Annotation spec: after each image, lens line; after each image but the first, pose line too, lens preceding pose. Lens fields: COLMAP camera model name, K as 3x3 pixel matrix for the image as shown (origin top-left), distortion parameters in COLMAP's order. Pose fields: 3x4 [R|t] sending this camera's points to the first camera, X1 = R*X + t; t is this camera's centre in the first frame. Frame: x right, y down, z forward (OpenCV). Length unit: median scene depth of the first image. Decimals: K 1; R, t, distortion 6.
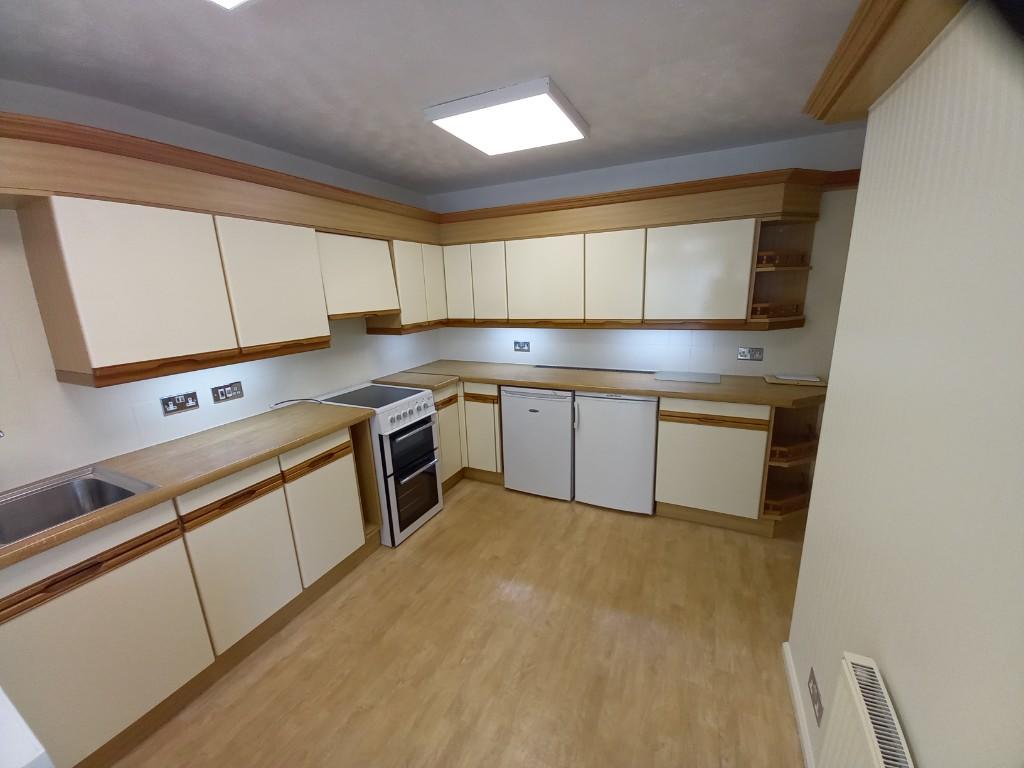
lens RADIAL K [[398.2, 0, 519.2], [0, 398.2, 384.6], [0, 0, 1]] dist [0.008738, -0.008743]
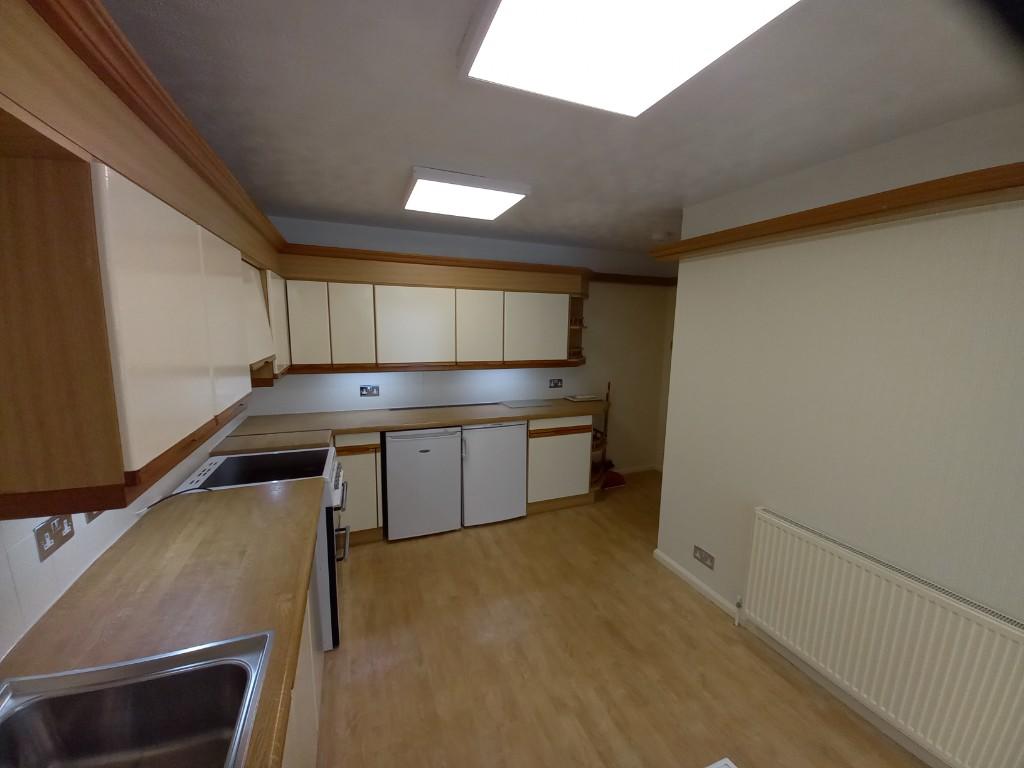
lens RADIAL K [[398.2, 0, 519.2], [0, 398.2, 384.6], [0, 0, 1]] dist [0.008738, -0.008743]
pose [[0.683454, -0.063107, 0.727261, -0.600065], [0.131048, 0.990678, -0.037189, -0.038283], [-0.718135, 0.120724, 0.685353, 0.115841]]
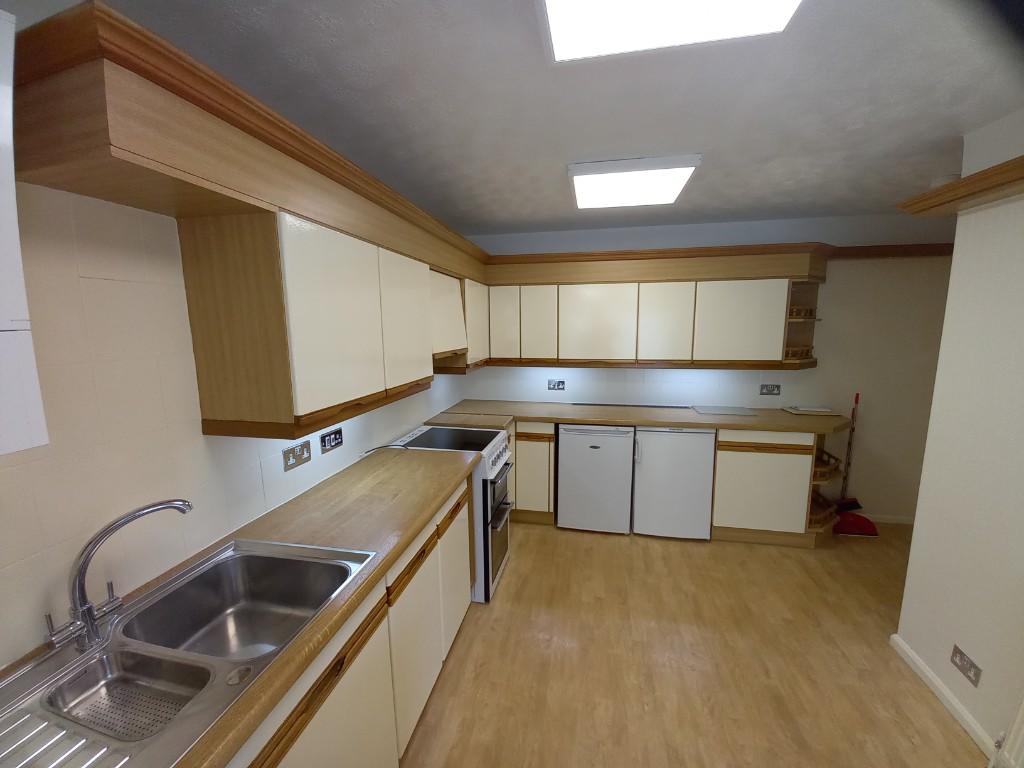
lens RADIAL K [[398.2, 0, 519.2], [0, 398.2, 384.6], [0, 0, 1]] dist [0.008738, -0.008743]
pose [[0.971446, -0.008586, 0.237105, -0.446192], [0.030935, 0.995398, -0.090698, -0.008932], [-0.235235, 0.095443, 0.967241, 0.039485]]
